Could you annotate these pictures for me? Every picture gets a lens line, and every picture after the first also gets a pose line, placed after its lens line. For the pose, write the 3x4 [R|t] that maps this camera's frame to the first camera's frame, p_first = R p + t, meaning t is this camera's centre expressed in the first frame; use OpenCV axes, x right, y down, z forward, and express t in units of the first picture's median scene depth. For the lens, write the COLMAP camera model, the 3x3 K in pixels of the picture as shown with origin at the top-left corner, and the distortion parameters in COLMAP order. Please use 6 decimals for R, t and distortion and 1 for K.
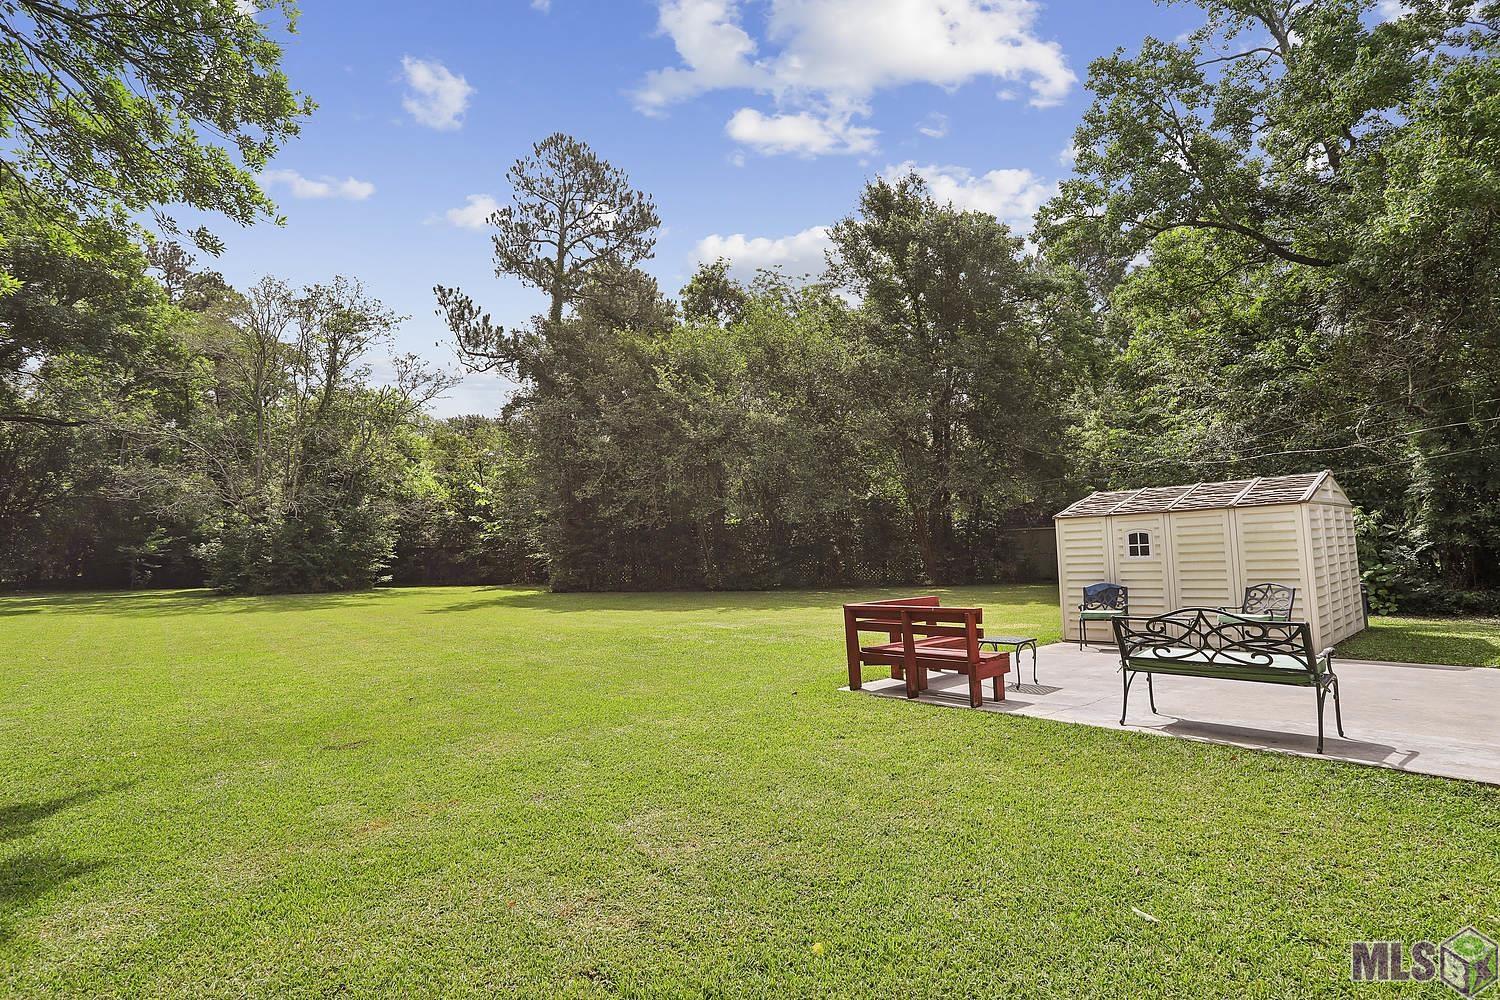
lens RADIAL K [[745.3, 0, 752.5], [0, 745.3, 525.8], [0, 0, 1]] dist [-0.128128, 0.084286]
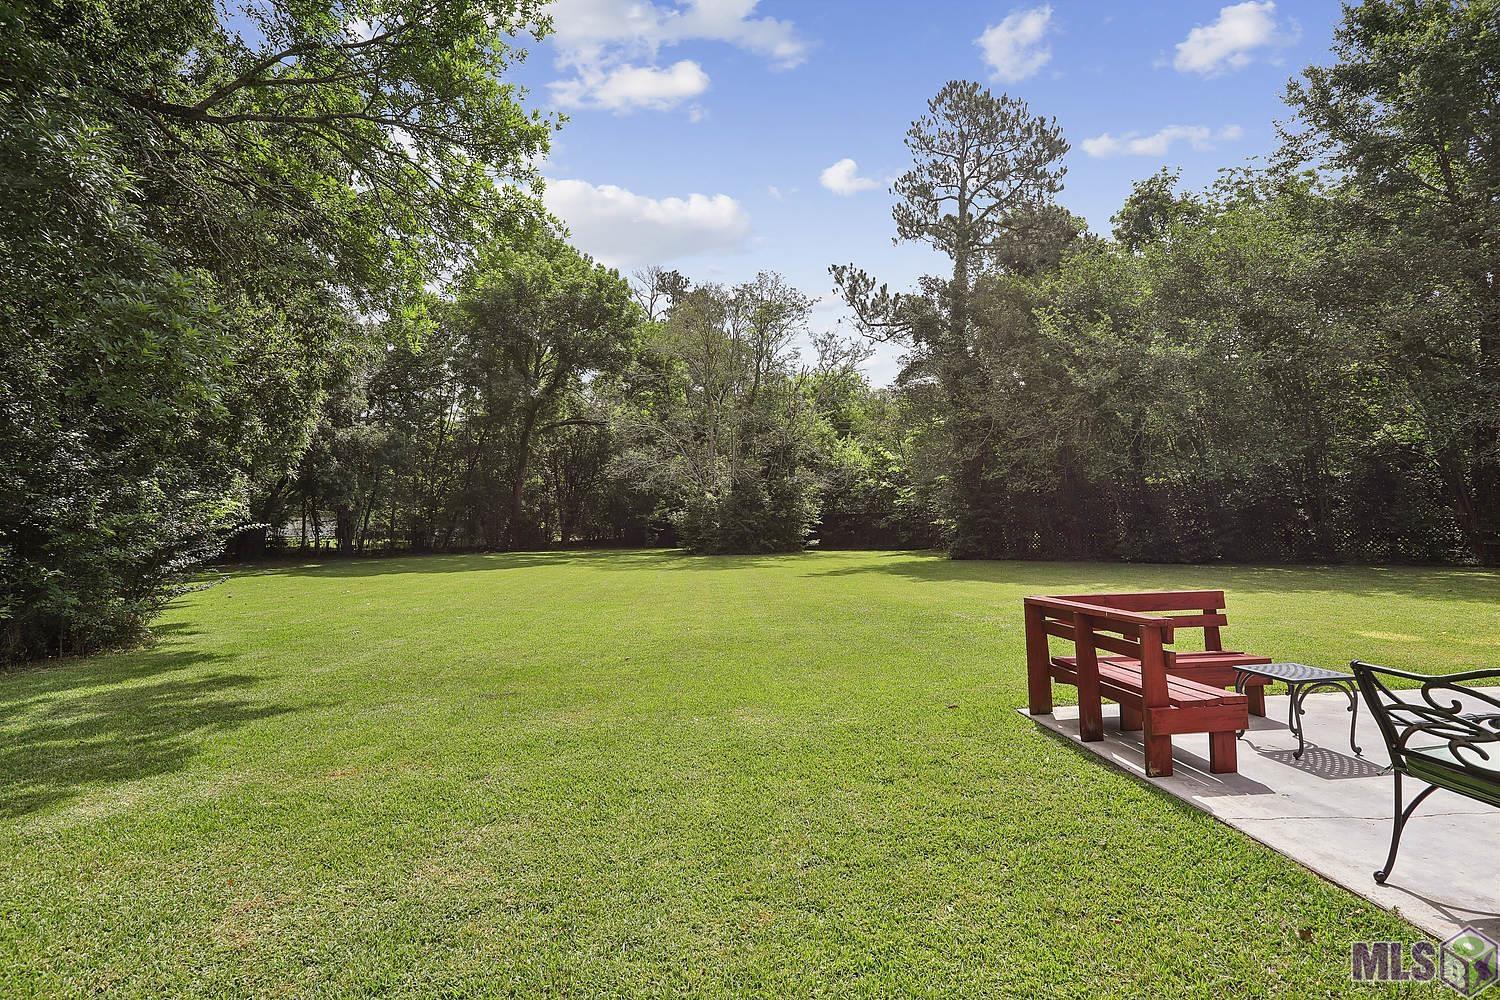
lens RADIAL K [[732.4, 0, 750.0], [0, 732.4, 500.0], [0, 0, 1]] dist [-0.065832, 0.024719]
pose [[0.795084, -0.015767, -0.606294, 0.097020], [0.024596, 0.999678, 0.006257, -0.000339], [0.606000, -0.019887, 0.795216, 0.074346]]
